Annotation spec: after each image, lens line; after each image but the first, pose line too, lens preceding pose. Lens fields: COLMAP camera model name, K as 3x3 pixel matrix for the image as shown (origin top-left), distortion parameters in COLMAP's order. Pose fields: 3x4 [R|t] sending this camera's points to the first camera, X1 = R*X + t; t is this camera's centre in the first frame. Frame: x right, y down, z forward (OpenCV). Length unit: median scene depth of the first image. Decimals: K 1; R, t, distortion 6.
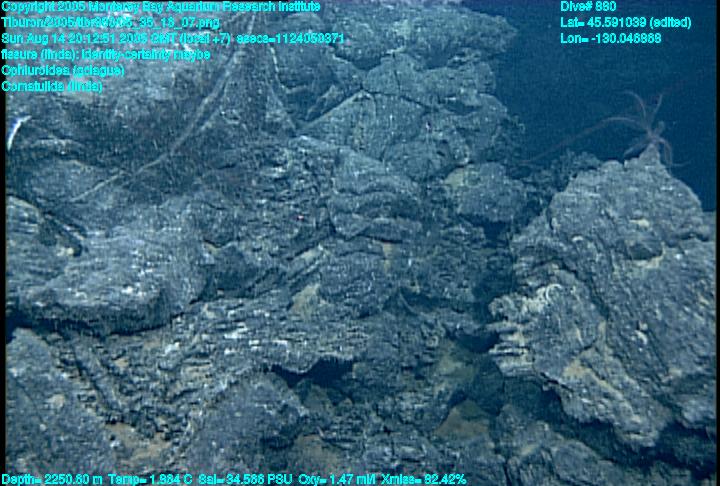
lens RADIAL K [[1648.6, 0, 360.0], [0, 1648.6, 243.0], [0, 0, 1]] dist [0.243590, 0.777717]
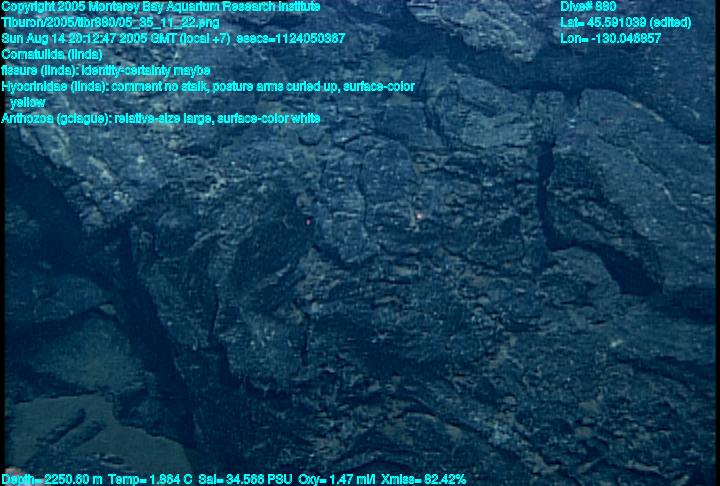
lens RADIAL K [[1648.6, 0, 360.0], [0, 1648.6, 243.0], [0, 0, 1]] dist [0.243590, 0.777717]
pose [[0.999149, -0.035842, 0.020397, 0.008497], [0.035678, 0.999328, 0.008349, 0.241903], [-0.020683, -0.007614, 0.999757, -0.295180]]
